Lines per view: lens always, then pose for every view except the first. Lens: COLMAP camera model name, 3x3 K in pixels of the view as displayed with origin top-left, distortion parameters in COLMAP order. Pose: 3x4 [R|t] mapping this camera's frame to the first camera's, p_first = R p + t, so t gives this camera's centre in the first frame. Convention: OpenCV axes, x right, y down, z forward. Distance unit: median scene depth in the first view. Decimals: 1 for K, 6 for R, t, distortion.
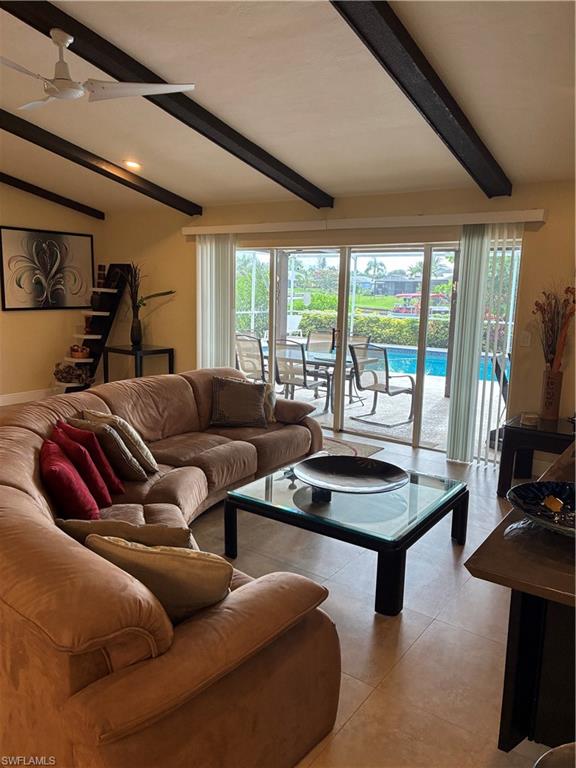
lens RADIAL K [[578.6, 0, 285.9], [0, 578.6, 387.0], [0, 0, 1]] dist [0.052937, -0.066995]
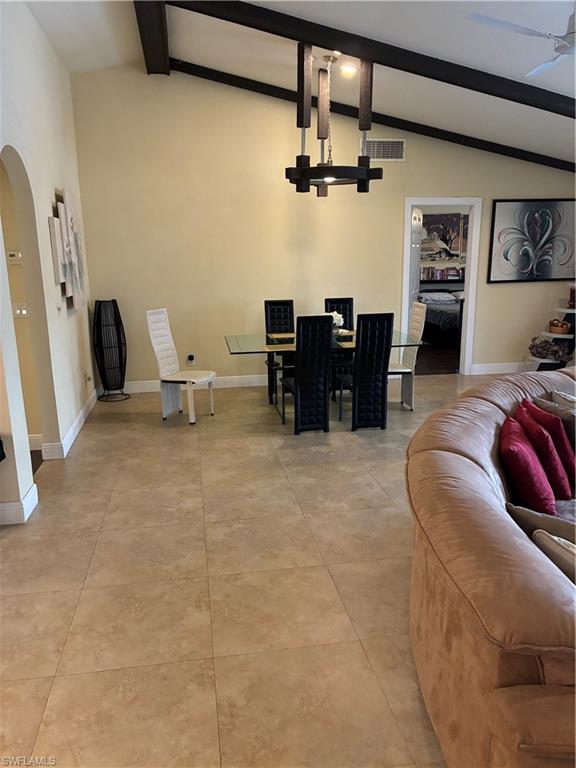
lens RADIAL K [[578.6, 0, 282.1], [0, 578.6, 384.4], [0, 0, 1]] dist [0.052937, -0.066995]
pose [[0.706185, 0.122325, -0.697380, -0.001496], [-0.090871, 0.992475, 0.082069, -0.009004], [0.702172, 0.005416, 0.711987, 0.024077]]
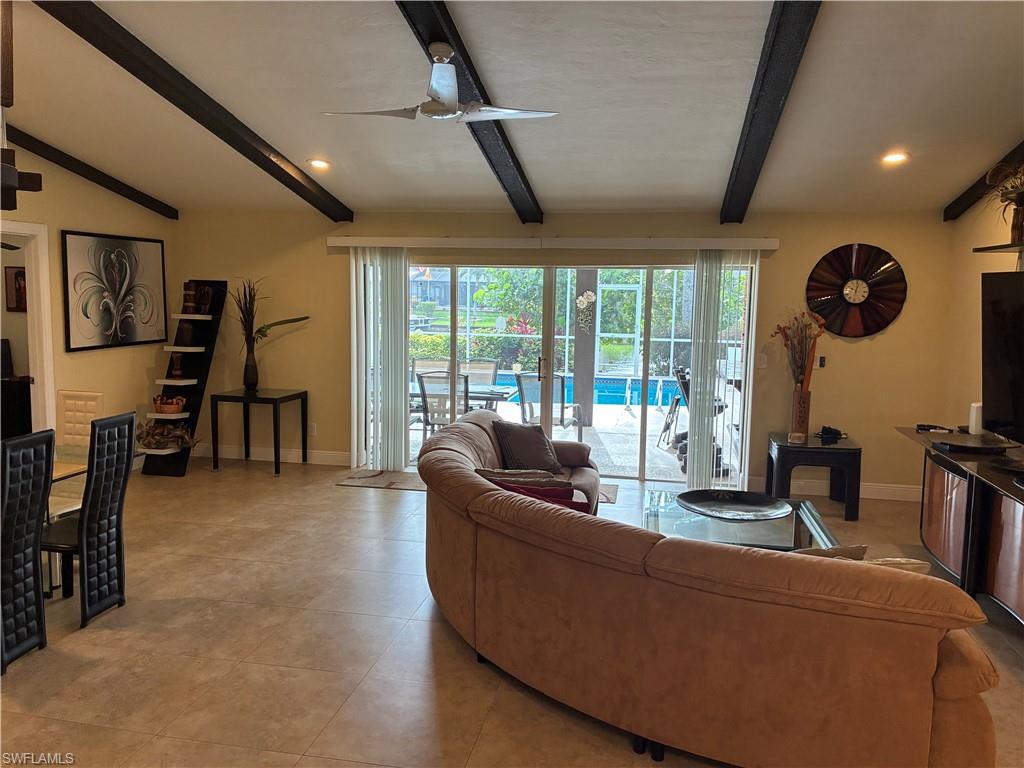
lens RADIAL K [[771.5, 0, 517.0], [0, 771.5, 385.4], [0, 0, 1]] dist [0.052937, -0.066995]
pose [[0.907407, -0.060922, 0.415815, -0.760088], [0.079091, 0.996513, -0.026594, -0.051361], [-0.412745, 0.057018, 0.909060, -0.084817]]
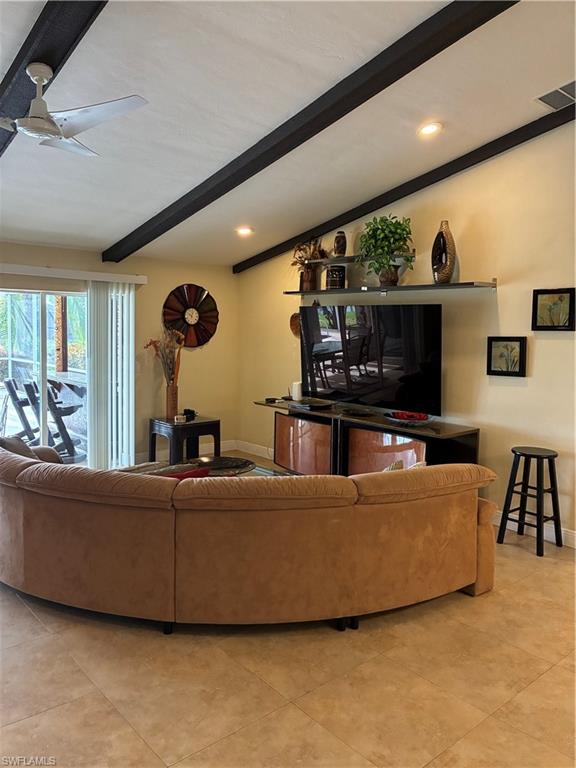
lens RADIAL K [[578.6, 0, 294.9], [0, 578.6, 380.2], [0, 0, 1]] dist [0.052937, -0.066995]
pose [[0.224272, -0.103182, 0.969049, -1.156263], [0.155099, 0.985484, 0.069036, -0.121176], [-0.962105, 0.134816, 0.237020, 0.440679]]
